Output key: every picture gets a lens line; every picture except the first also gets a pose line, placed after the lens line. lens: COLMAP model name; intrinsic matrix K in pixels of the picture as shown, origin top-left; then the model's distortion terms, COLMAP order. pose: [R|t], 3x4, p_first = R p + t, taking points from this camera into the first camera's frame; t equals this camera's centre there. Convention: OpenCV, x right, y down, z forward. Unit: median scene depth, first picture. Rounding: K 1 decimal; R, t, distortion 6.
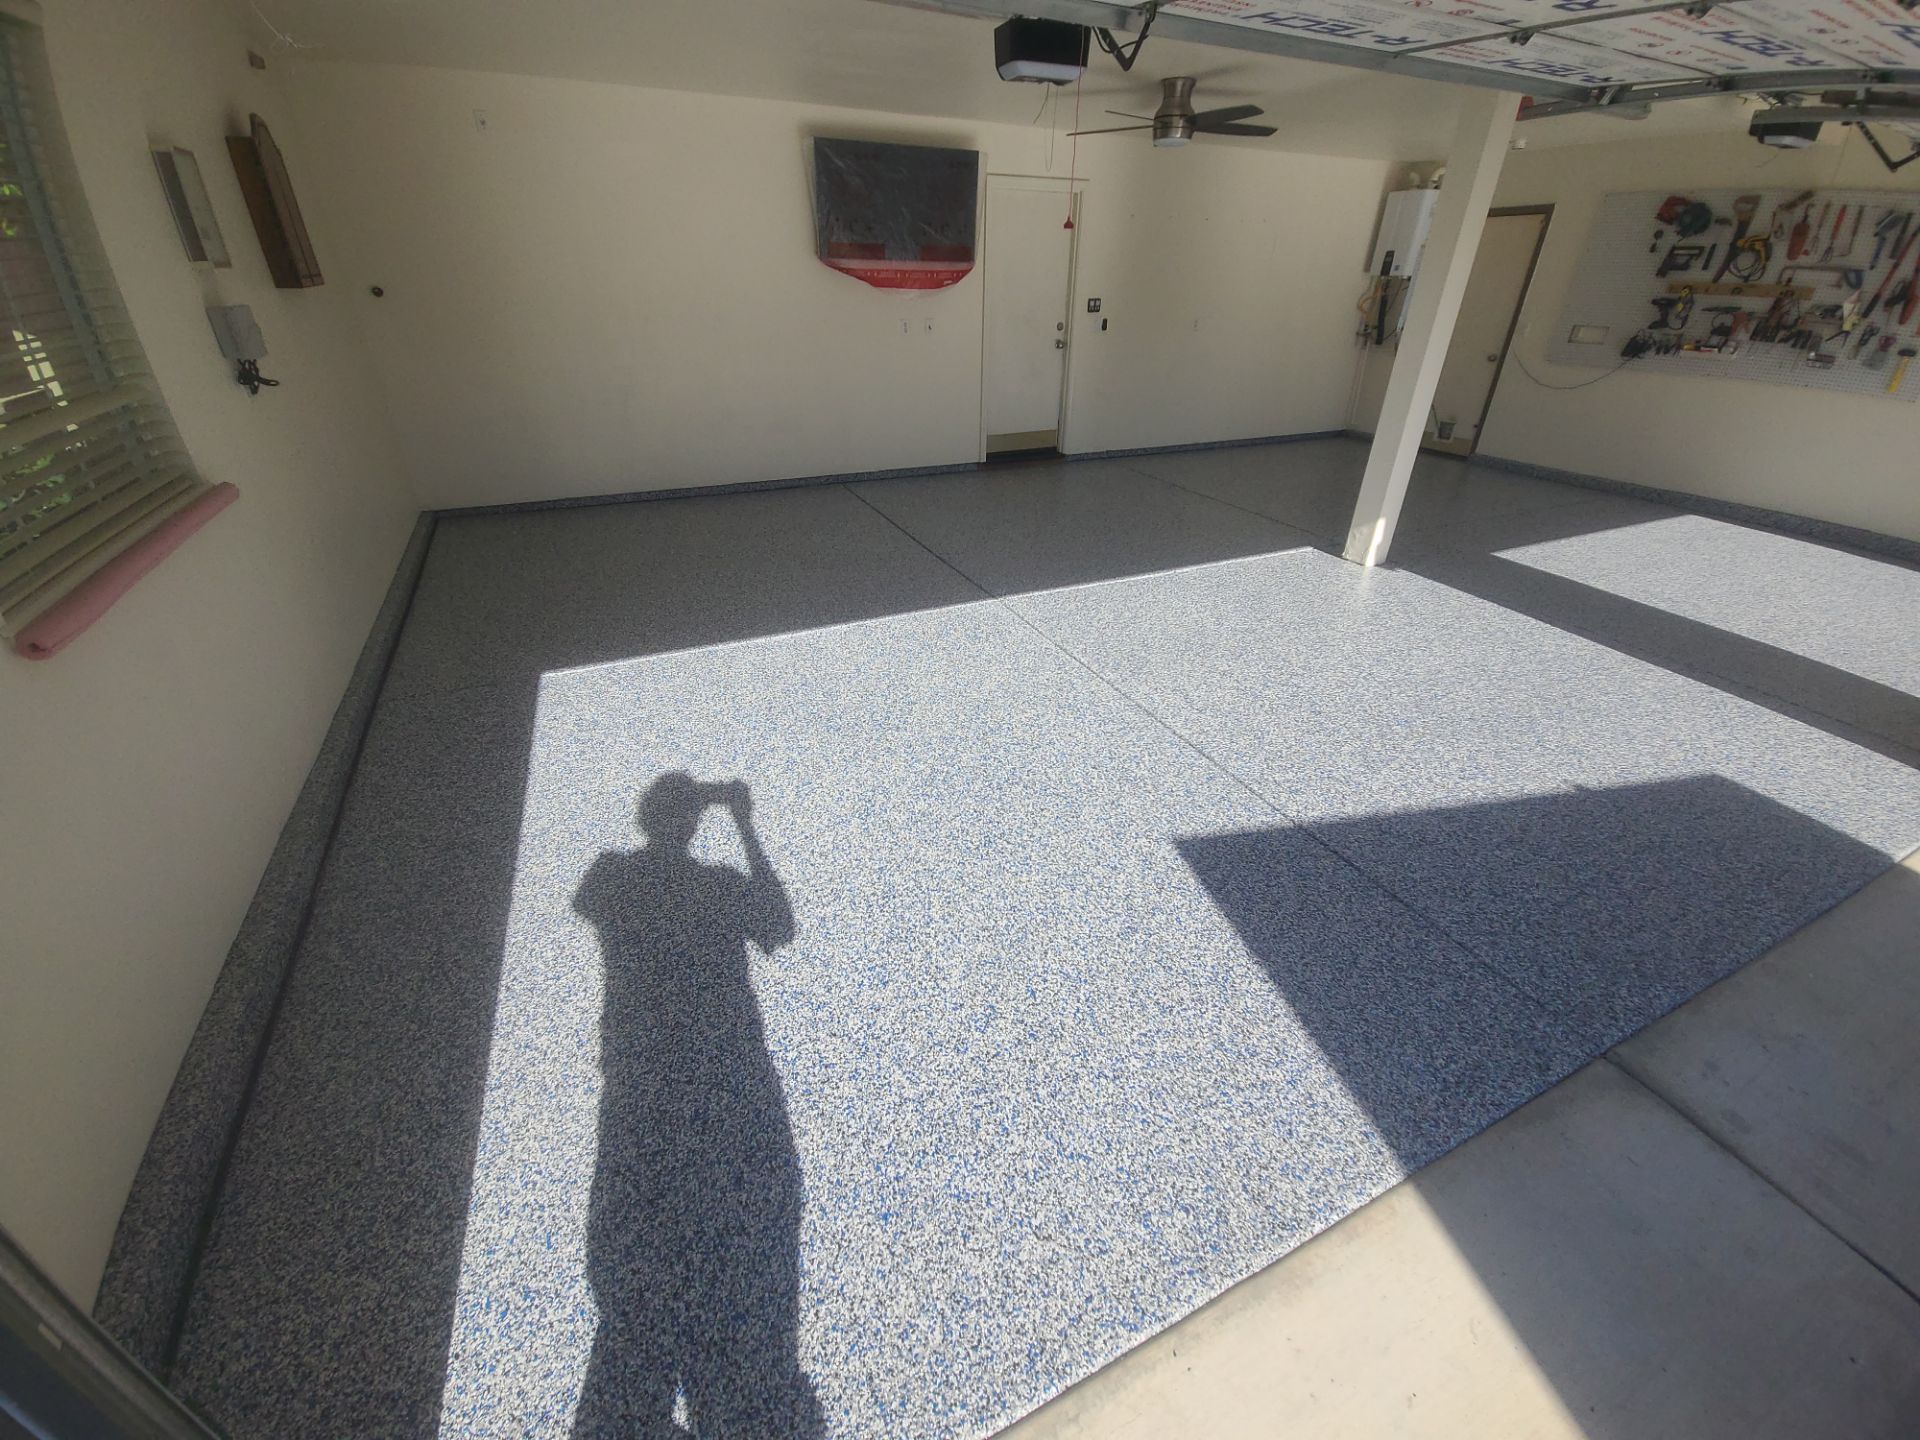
lens RADIAL K [[784.7, 0, 960.8], [0, 784.7, 726.7], [0, 0, 1]] dist [0.008703, -0.007554]
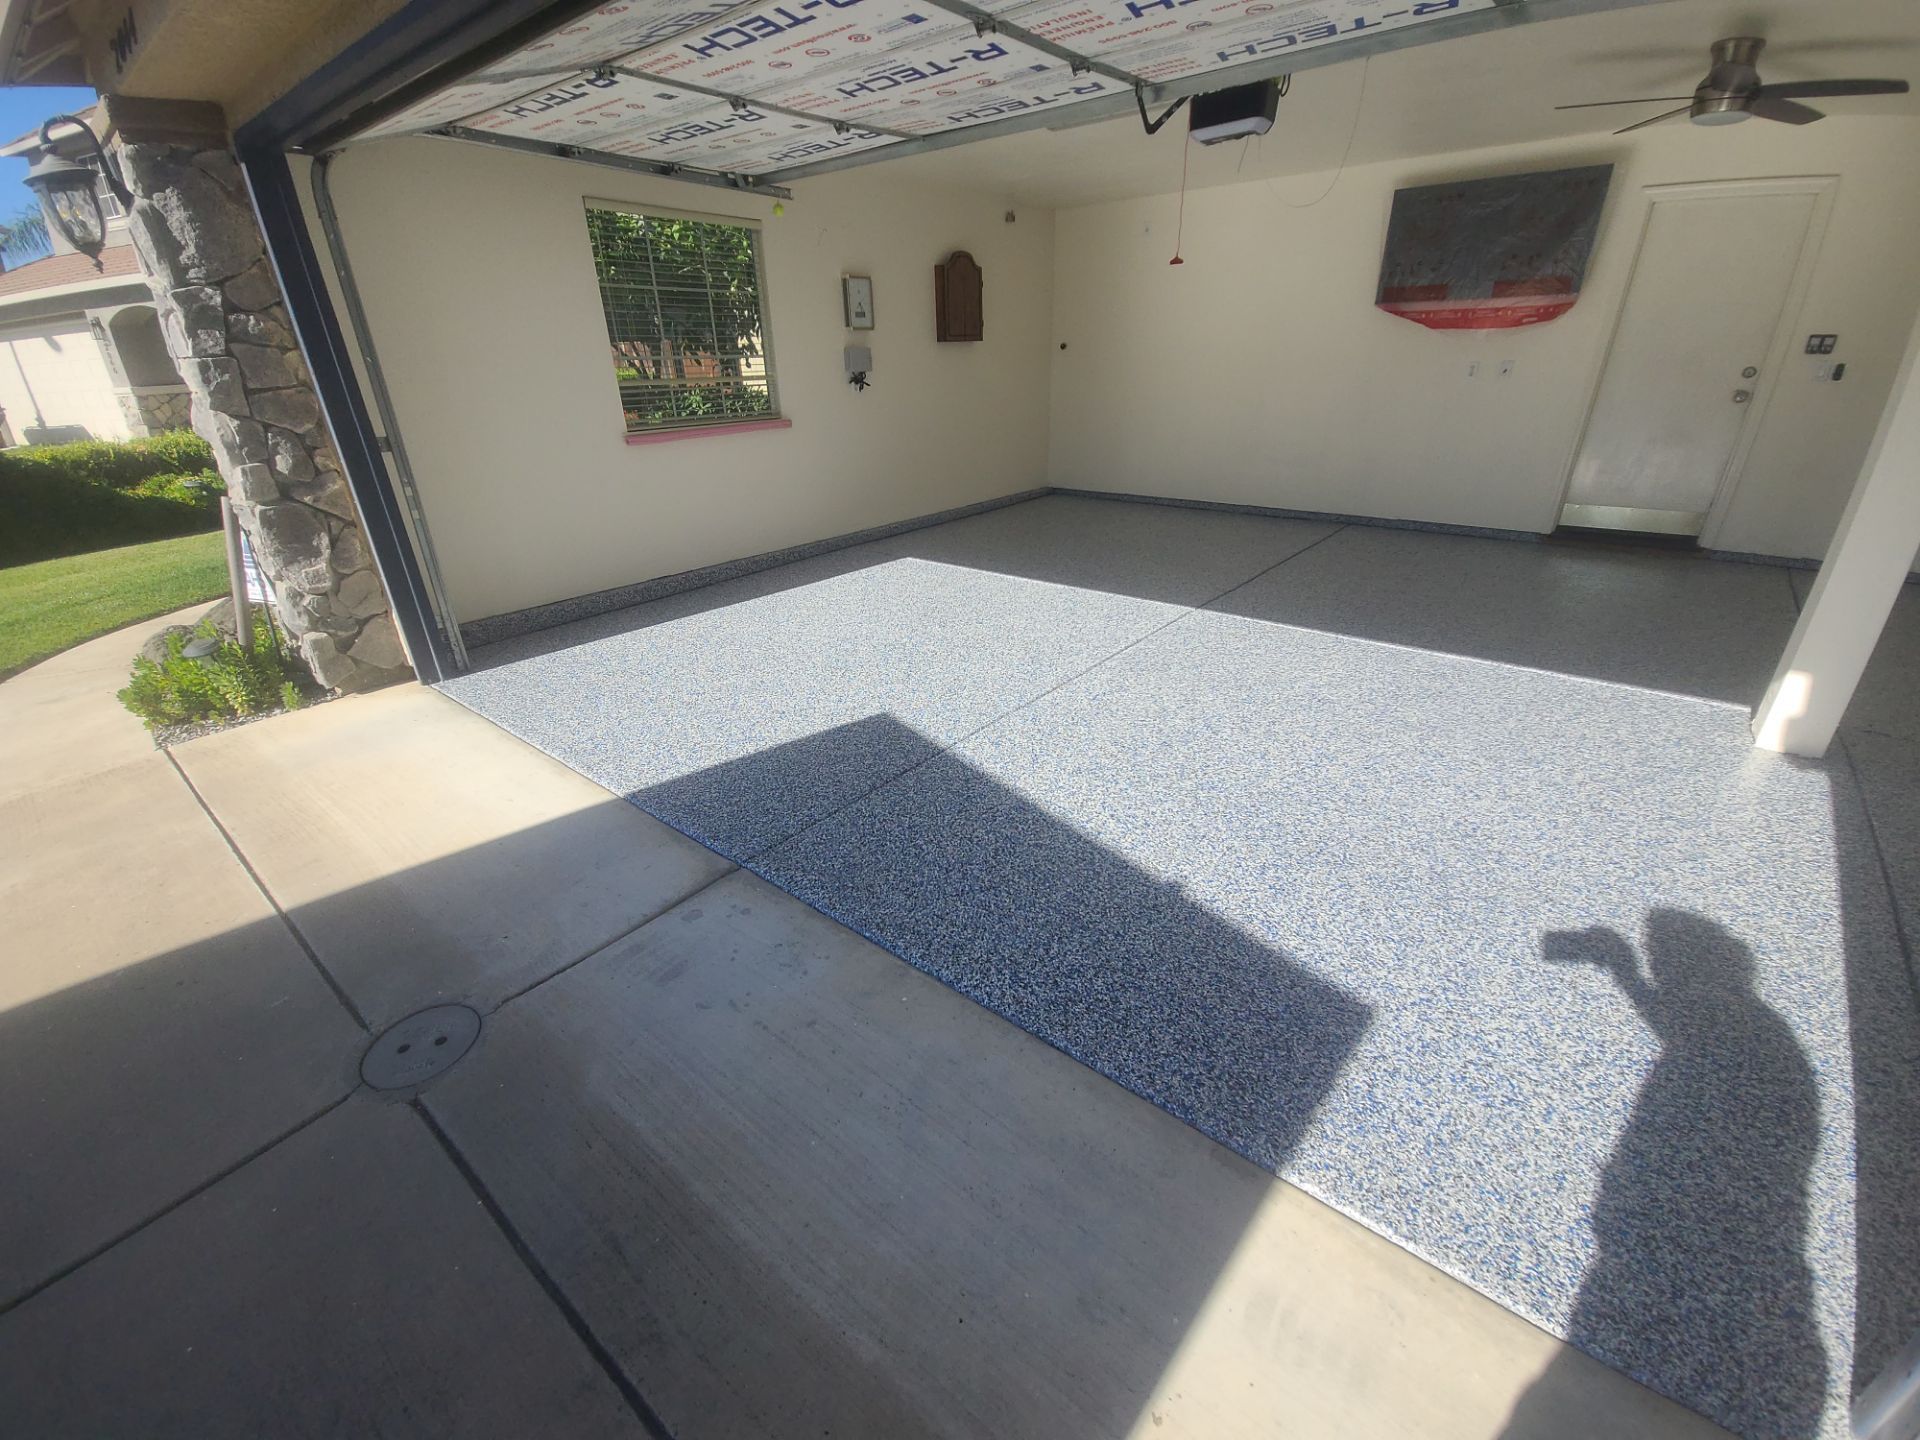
lens RADIAL K [[784.7, 0, 961.8], [0, 784.7, 723.2], [0, 0, 1]] dist [0.008703, -0.007554]
pose [[0.426298, 0.367534, -0.826553, 1.112269], [-0.429343, 0.886468, 0.172740, -0.097319], [0.796200, 0.281236, 0.535697, 0.302631]]
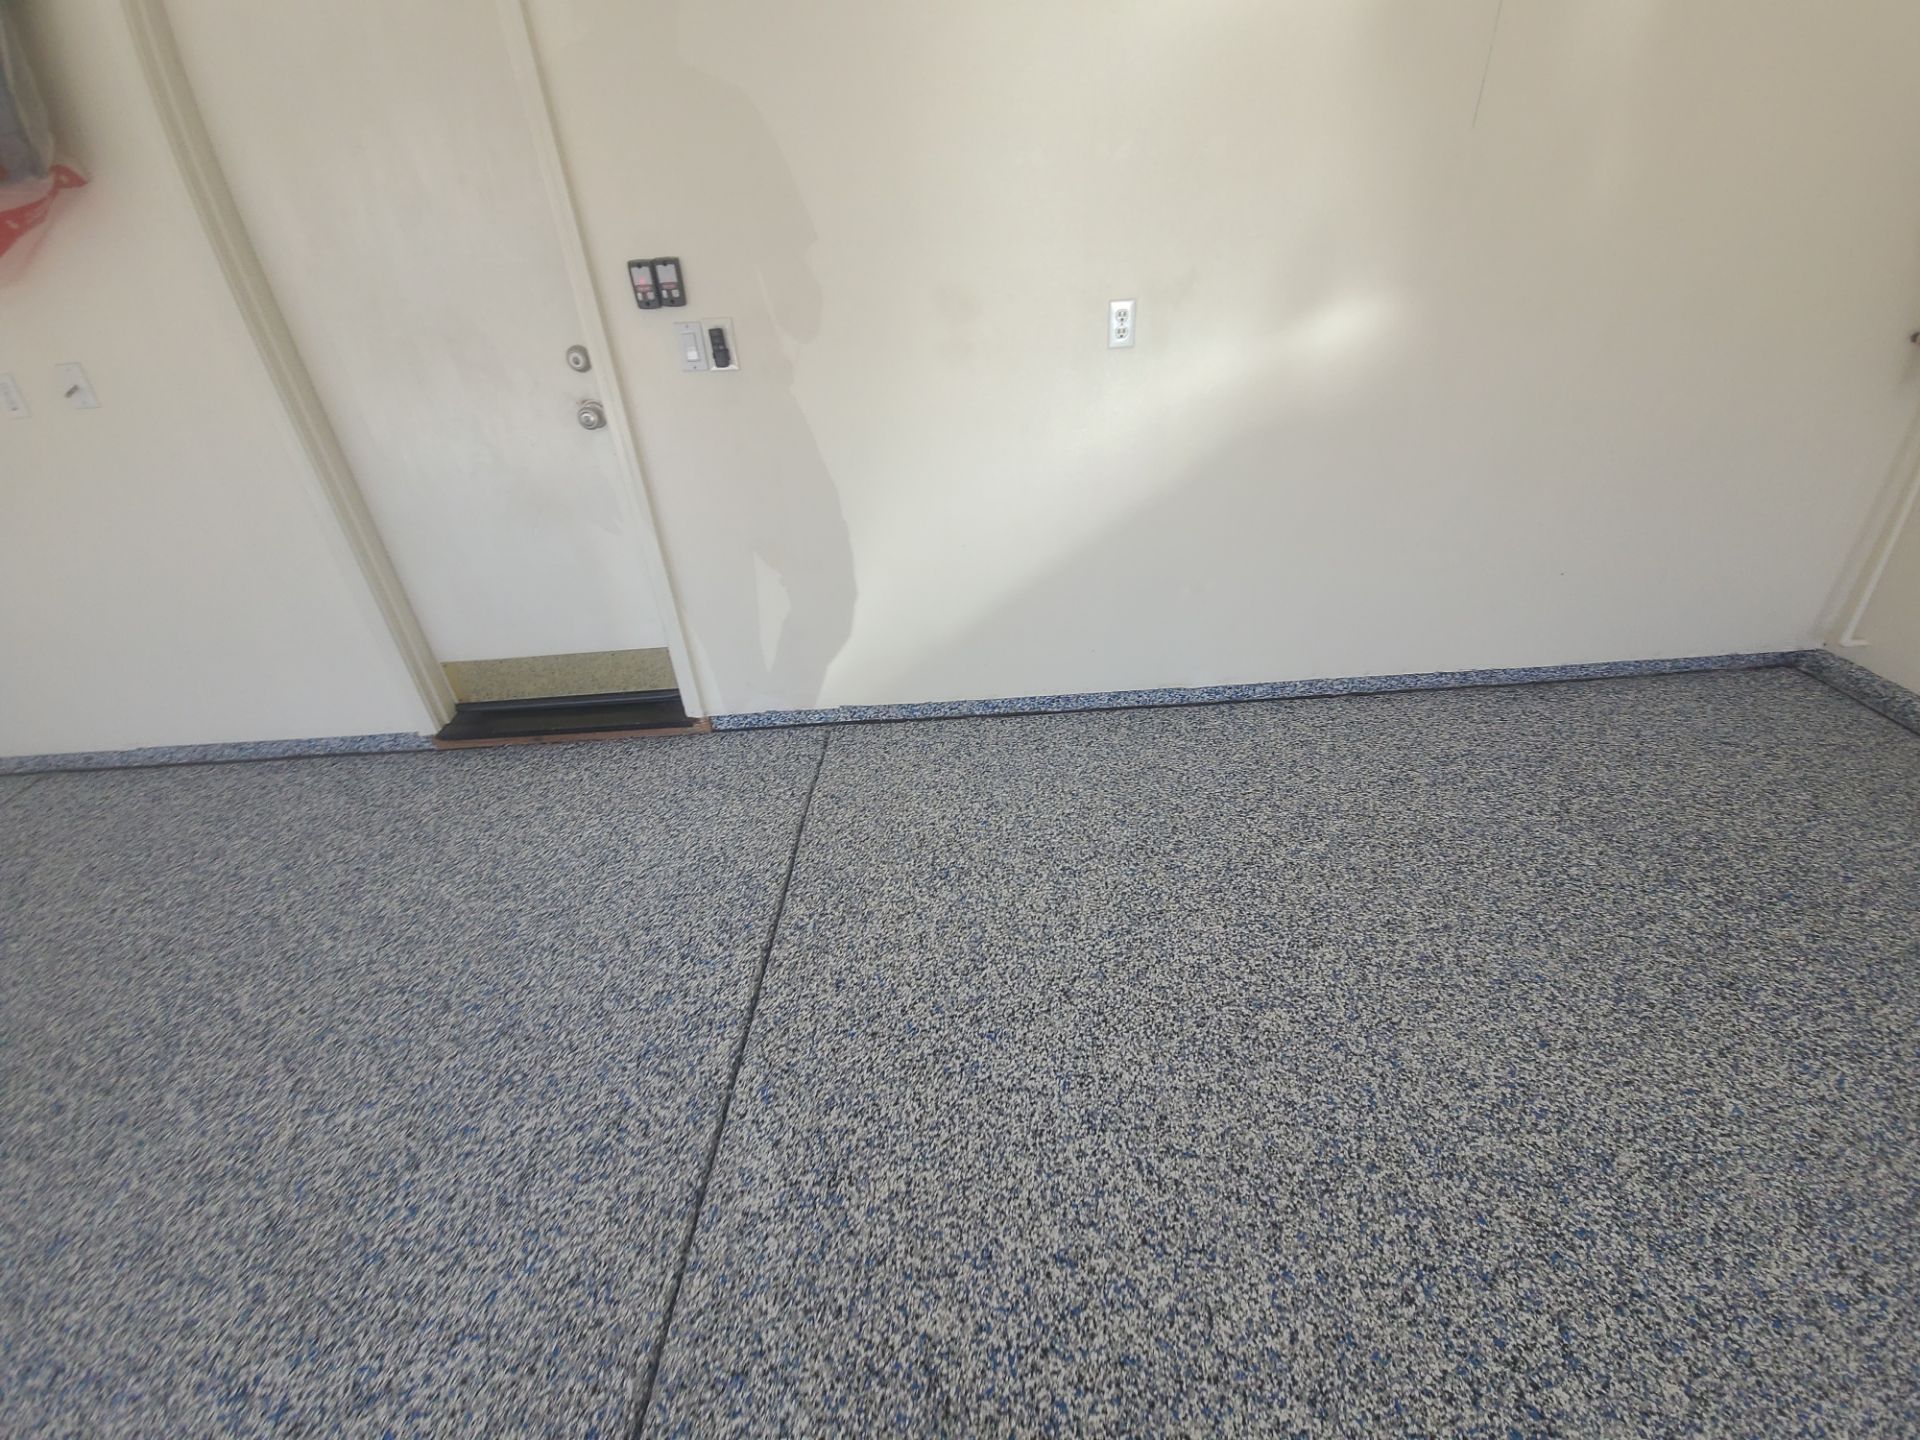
lens RADIAL K [[784.7, 0, 955.4], [0, 784.7, 714.7], [0, 0, 1]] dist [0.008703, -0.007554]
pose [[0.910648, 0.160700, -0.380652, 0.843006], [-0.151709, 0.986964, 0.053729, -0.868342], [0.384324, 0.008820, 0.923156, 1.636404]]
